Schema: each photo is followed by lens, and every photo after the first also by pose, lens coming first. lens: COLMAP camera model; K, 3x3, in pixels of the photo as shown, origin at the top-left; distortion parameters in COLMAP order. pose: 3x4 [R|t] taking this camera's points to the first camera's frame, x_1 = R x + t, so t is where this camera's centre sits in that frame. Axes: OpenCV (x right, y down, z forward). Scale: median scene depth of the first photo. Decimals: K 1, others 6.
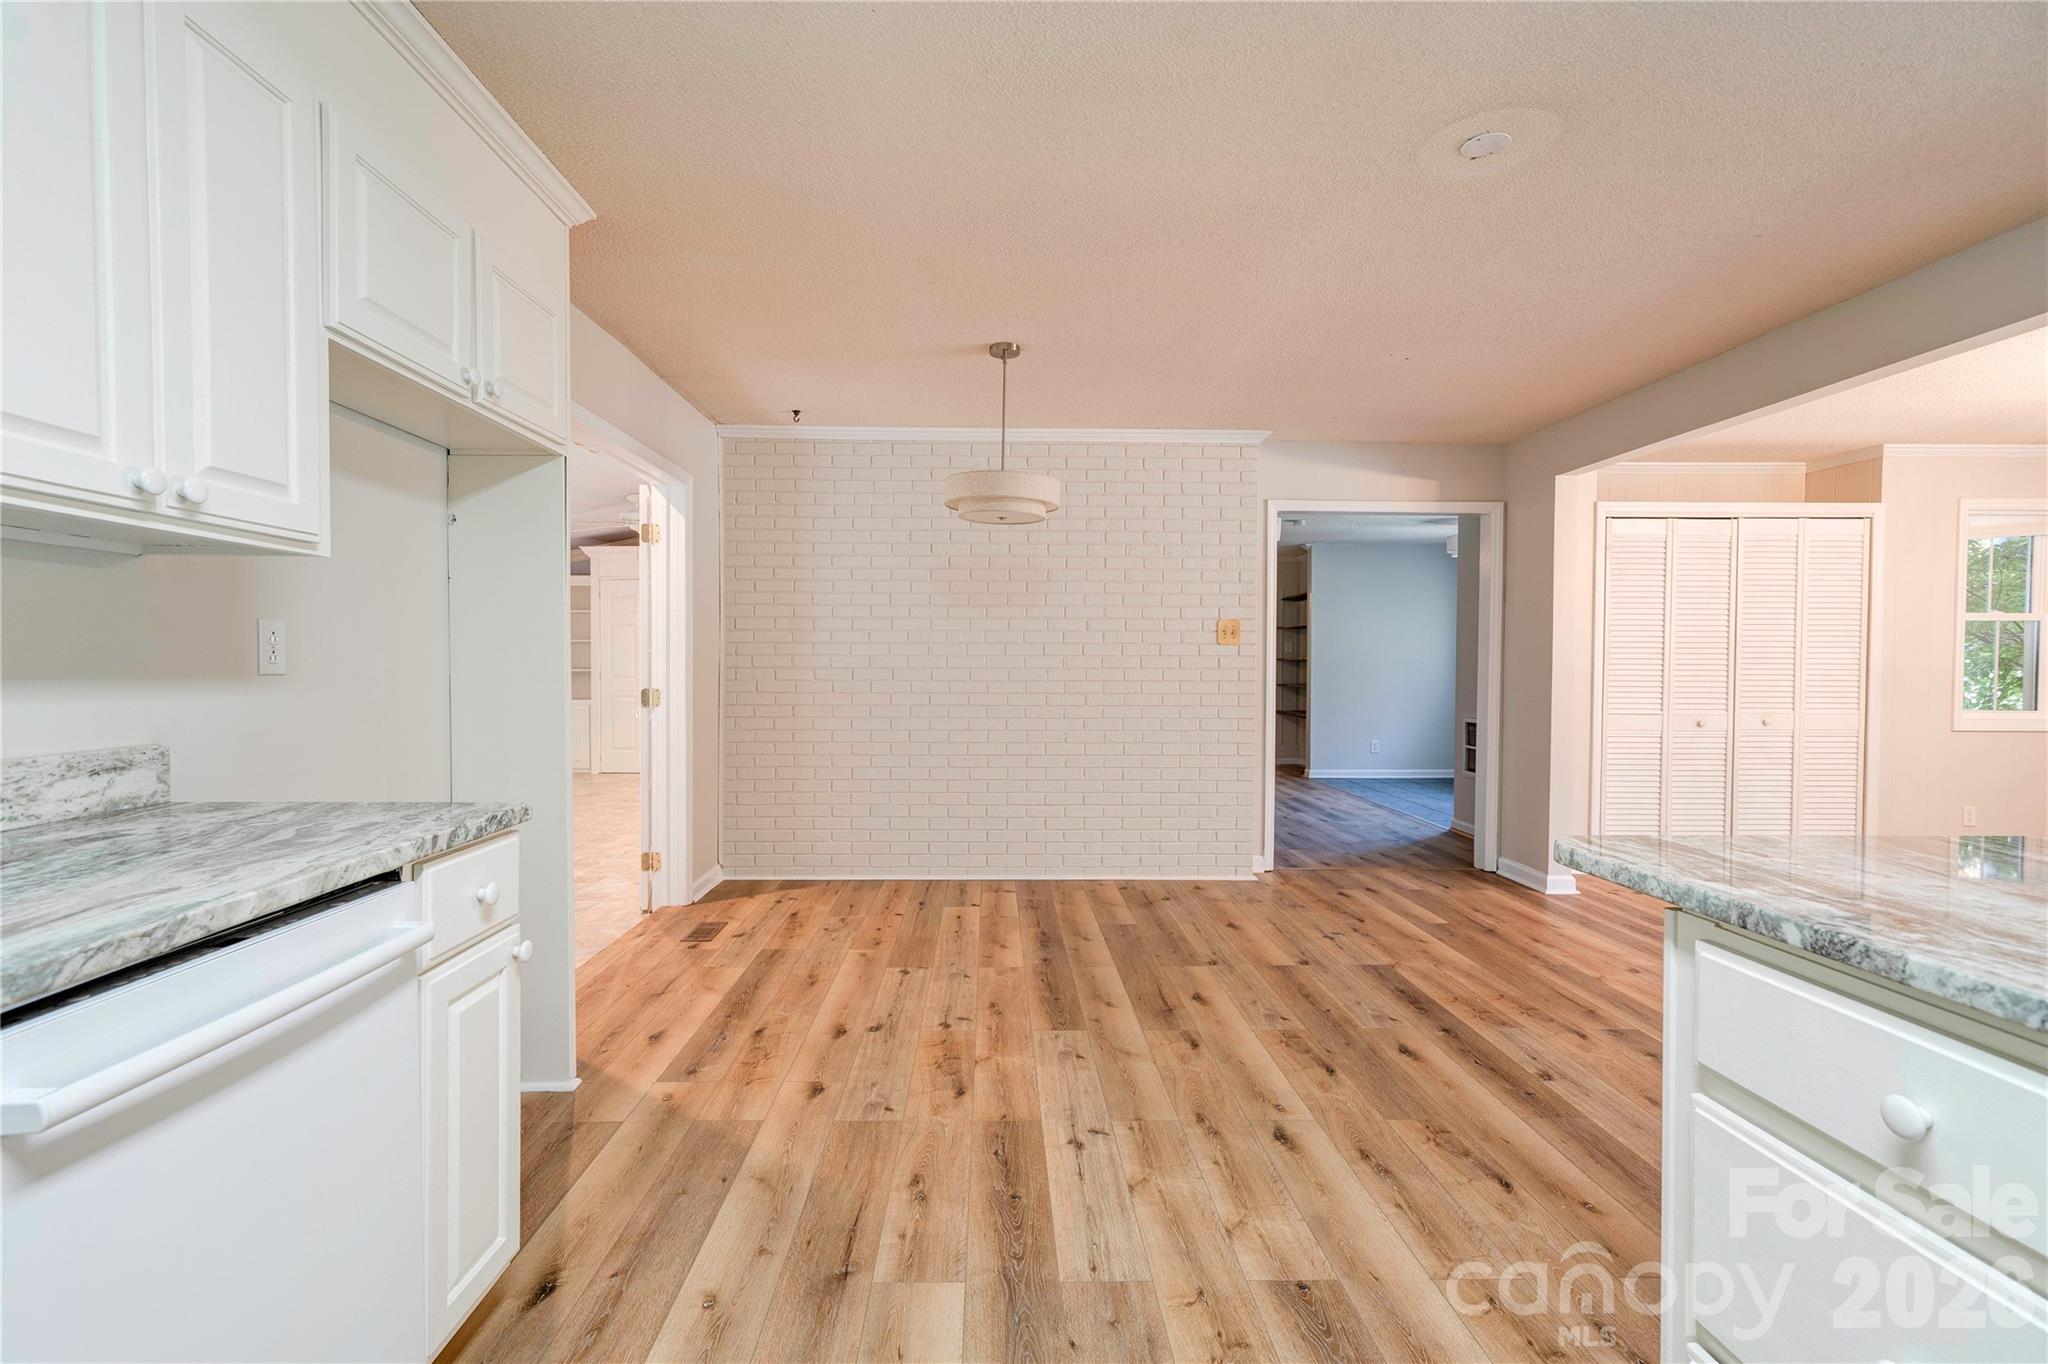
lens RADIAL K [[936.2, 0, 1006.9], [0, 936.2, 679.6], [0, 0, 1]] dist [-0.006149, 0.013726]
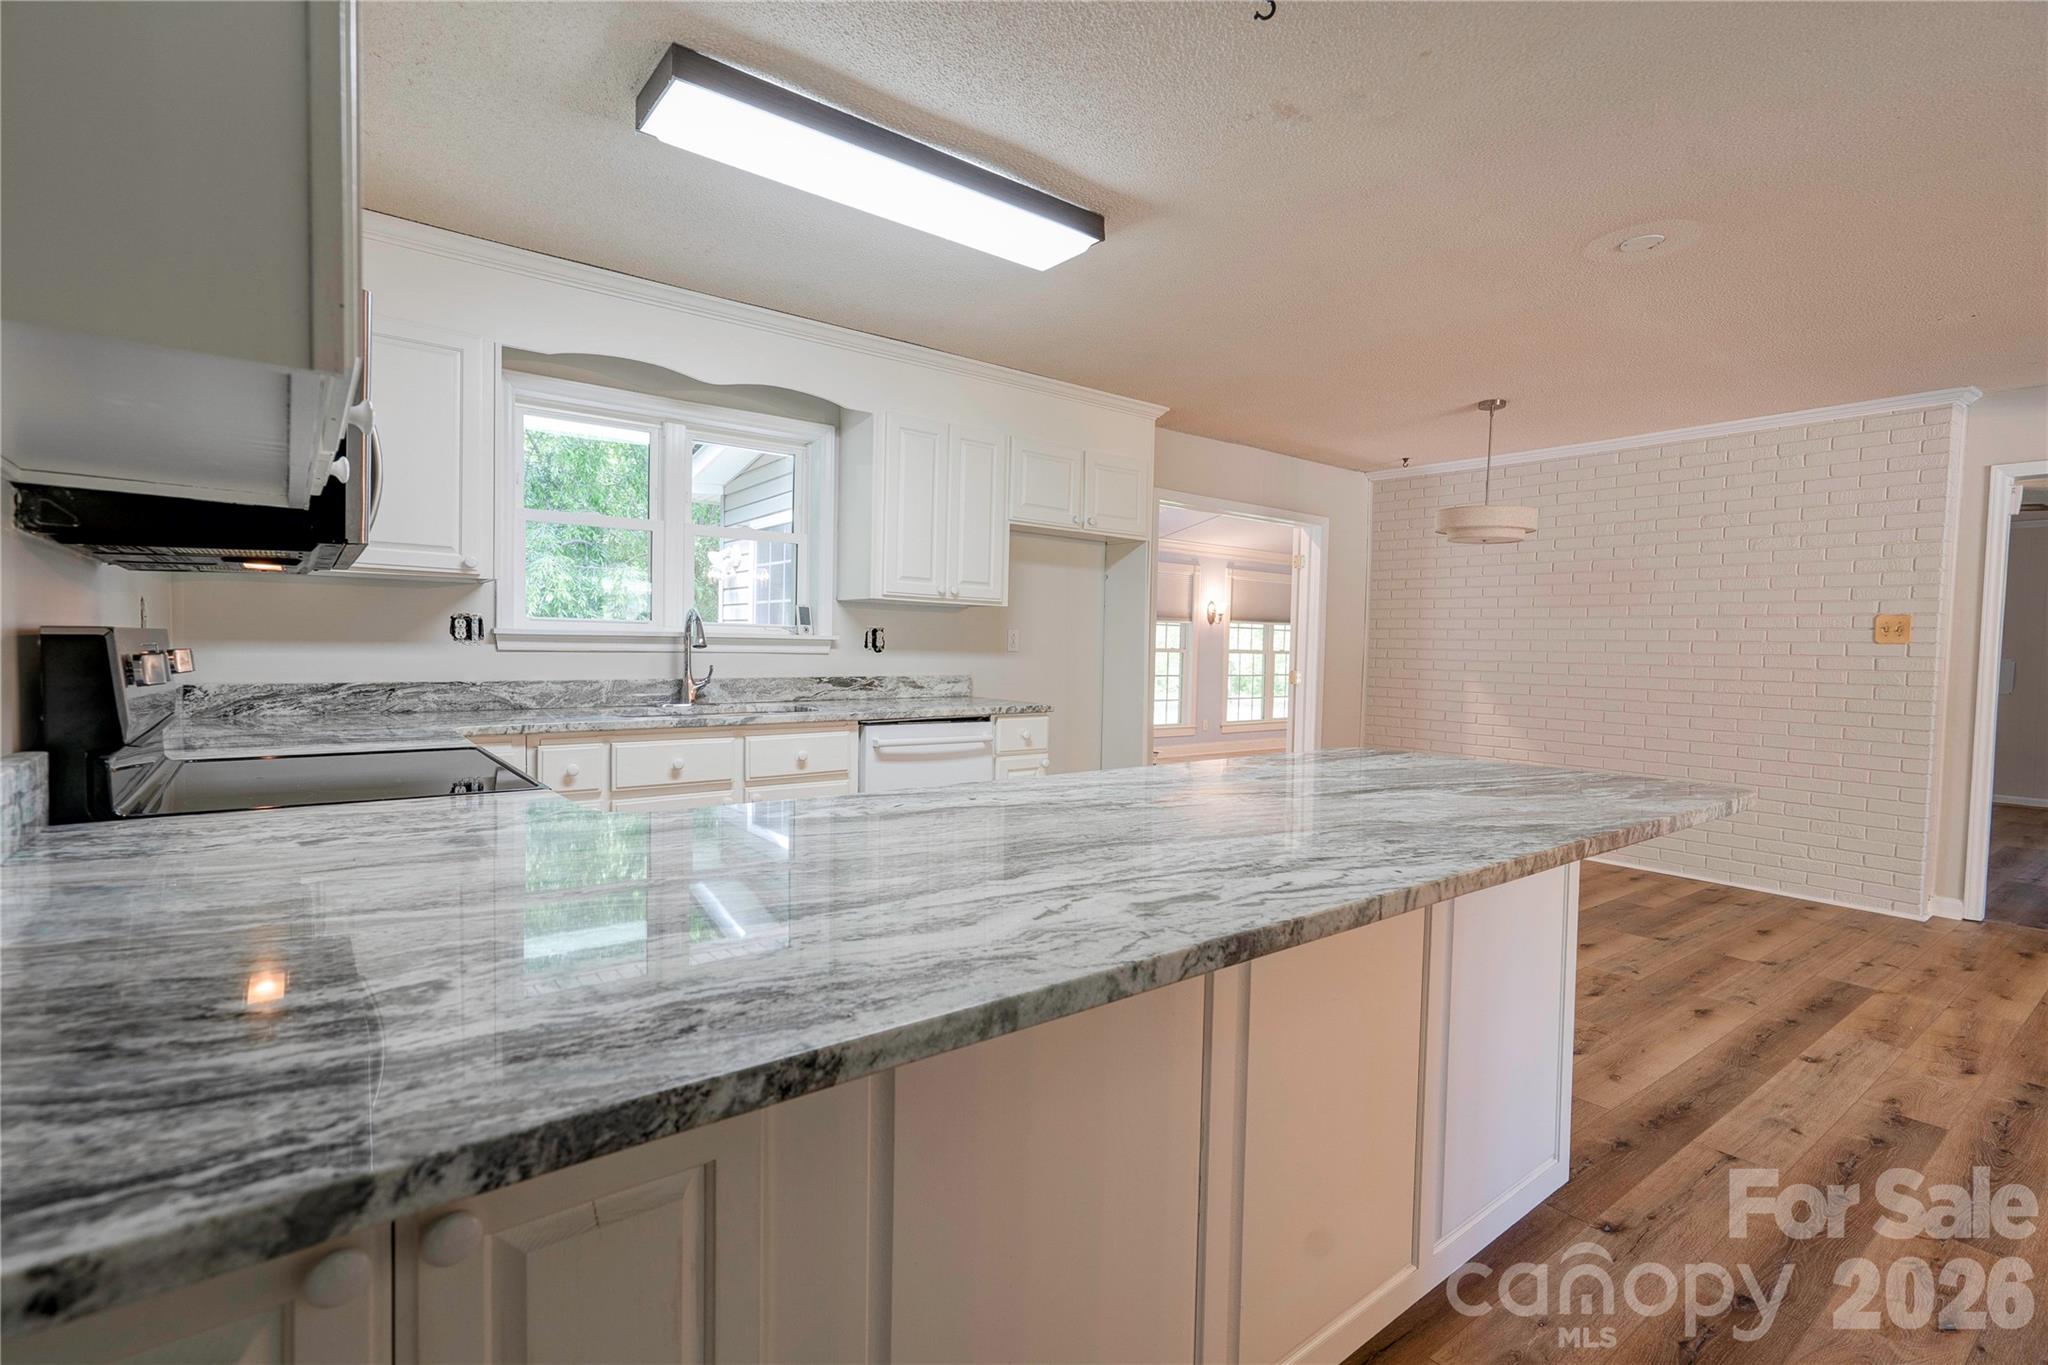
lens RADIAL K [[936.2, 0, 1006.9], [0, 936.2, 680.1], [0, 0, 1]] dist [-0.006149, 0.013726]
pose [[0.592266, 0.041112, -0.804693, 0.752562], [-0.034765, 0.999071, 0.025455, 0.004616], [0.804992, 0.012899, 0.593145, -0.301165]]
